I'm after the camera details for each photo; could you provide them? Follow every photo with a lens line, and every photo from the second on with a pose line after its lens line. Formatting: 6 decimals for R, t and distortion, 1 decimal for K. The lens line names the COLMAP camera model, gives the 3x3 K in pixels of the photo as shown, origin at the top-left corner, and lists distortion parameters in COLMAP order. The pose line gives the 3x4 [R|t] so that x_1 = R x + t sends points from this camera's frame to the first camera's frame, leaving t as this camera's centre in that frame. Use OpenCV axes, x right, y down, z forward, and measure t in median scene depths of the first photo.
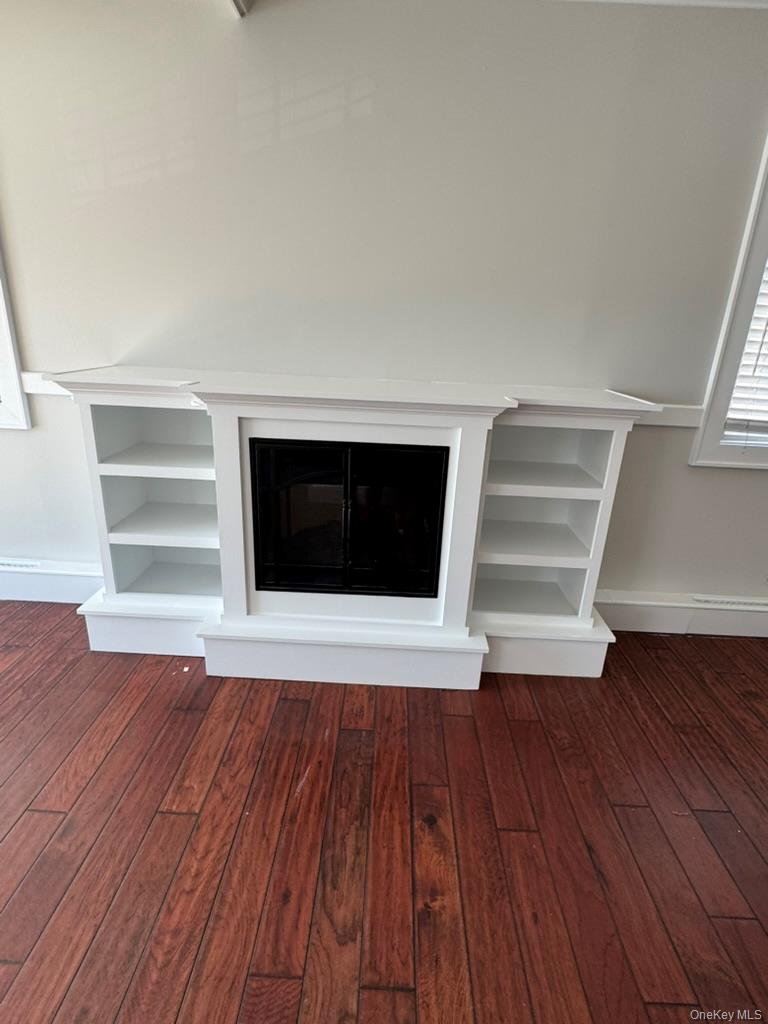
lens RADIAL K [[526.5, 0, 383.8], [0, 526.5, 507.4], [0, 0, 1]] dist [-0.001378, -0.000501]
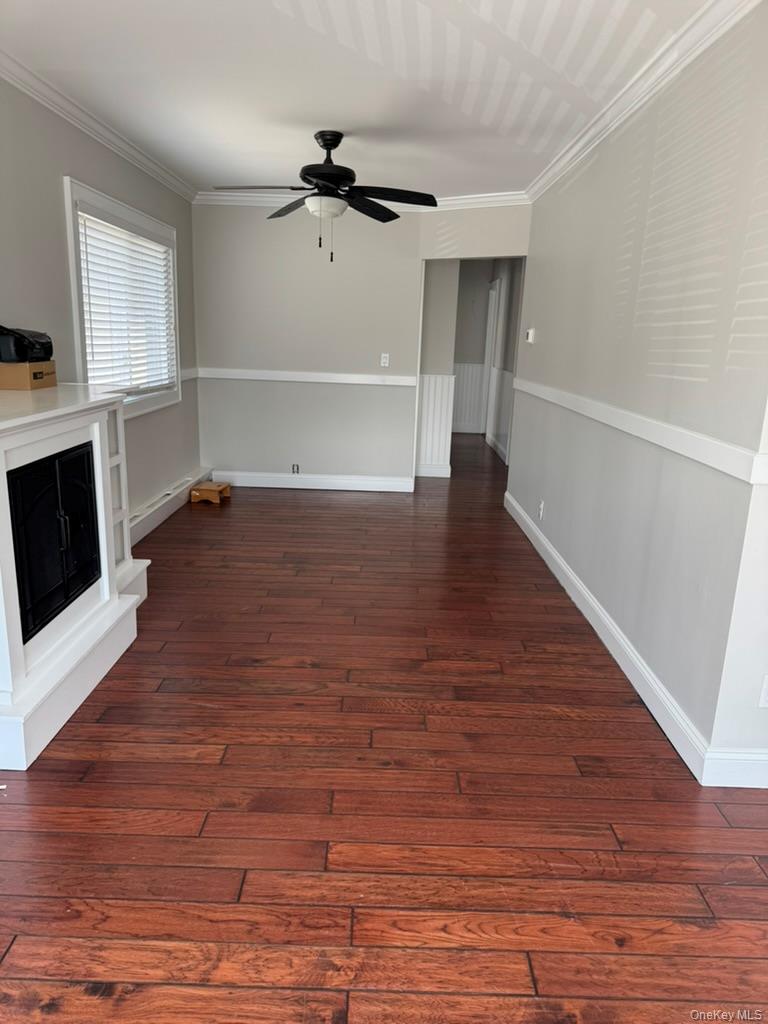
lens RADIAL K [[713.9, 0, 386.0], [0, 713.9, 515.0], [0, 0, 1]] dist [-0.004948, -0.006919]
pose [[-0.029239, -0.279977, 0.959561, -1.703633], [0.284491, 0.917939, 0.276501, -0.251851], [-0.958233, 0.281071, 0.052811, 0.379767]]
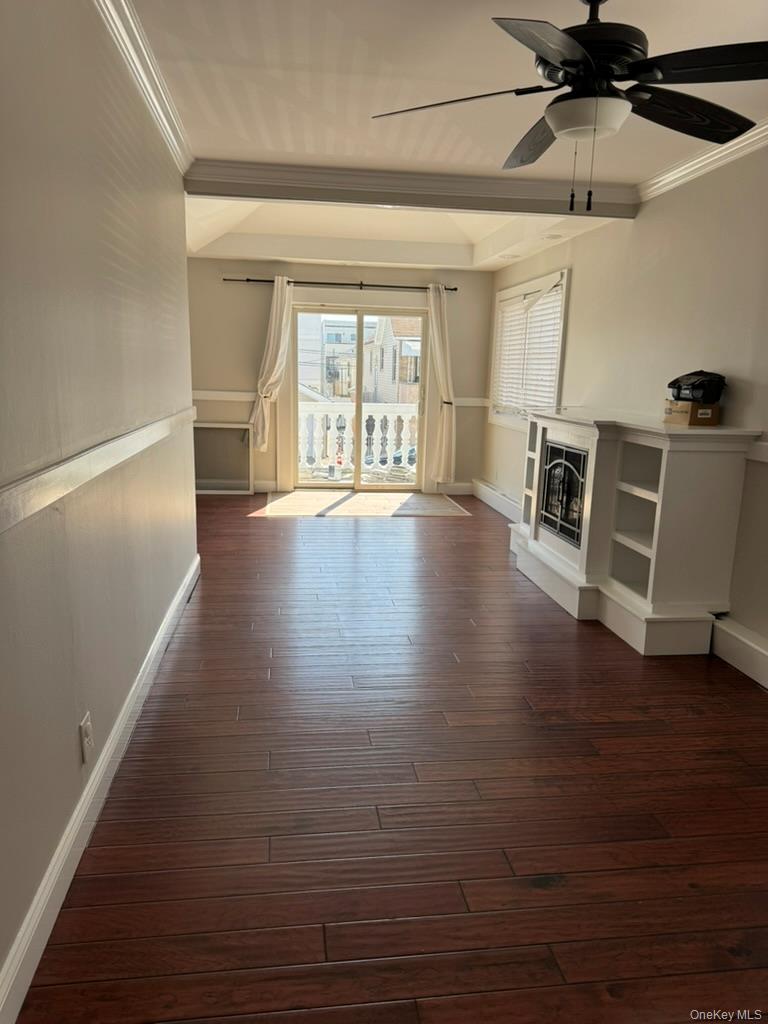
lens RADIAL K [[713.9, 0, 381.7], [0, 713.9, 513.2], [0, 0, 1]] dist [-0.004948, -0.006919]
pose [[0.169585, 0.159503, -0.972522, 2.497931], [-0.335051, 0.937367, 0.095313, 0.084365], [0.926813, 0.309681, 0.212405, -0.003383]]
